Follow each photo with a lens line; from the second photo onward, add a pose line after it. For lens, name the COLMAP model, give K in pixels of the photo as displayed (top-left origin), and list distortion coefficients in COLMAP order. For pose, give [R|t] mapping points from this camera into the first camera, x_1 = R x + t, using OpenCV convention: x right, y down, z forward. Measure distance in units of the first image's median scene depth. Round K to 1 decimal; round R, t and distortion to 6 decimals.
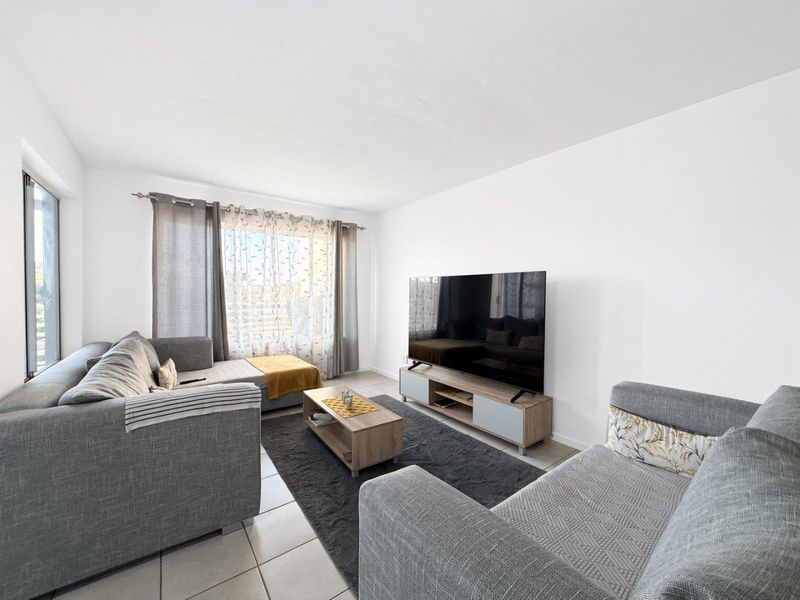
lens RADIAL K [[321.5, 0, 399.6], [0, 321.5, 300.3], [0, 0, 1]] dist [0.000736, -0.000278]
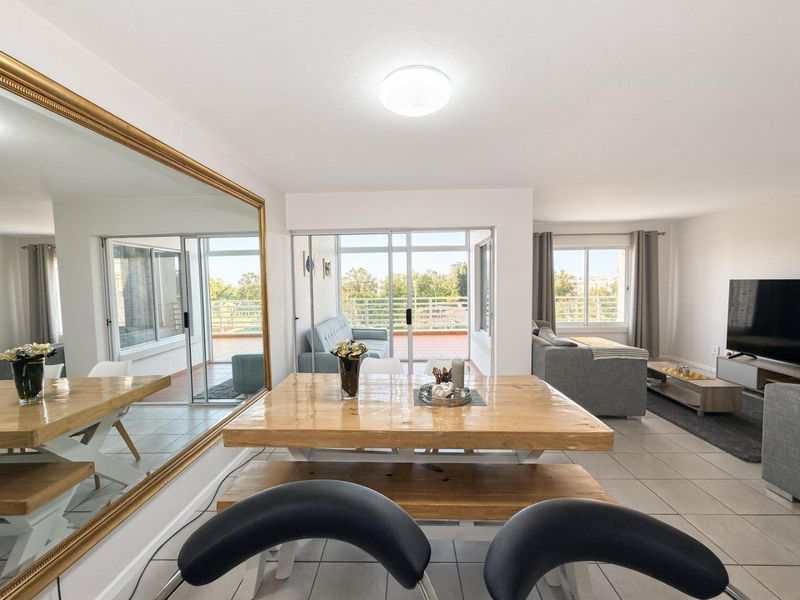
lens RADIAL K [[321.5, 0, 400.4], [0, 321.5, 299.7], [0, 0, 1]] dist [0.000736, -0.000278]
pose [[0.786276, 0.011081, -0.617776, -0.184328], [0.010528, 0.999454, 0.031327, -0.046353], [0.617786, -0.031136, 0.785730, -0.630222]]
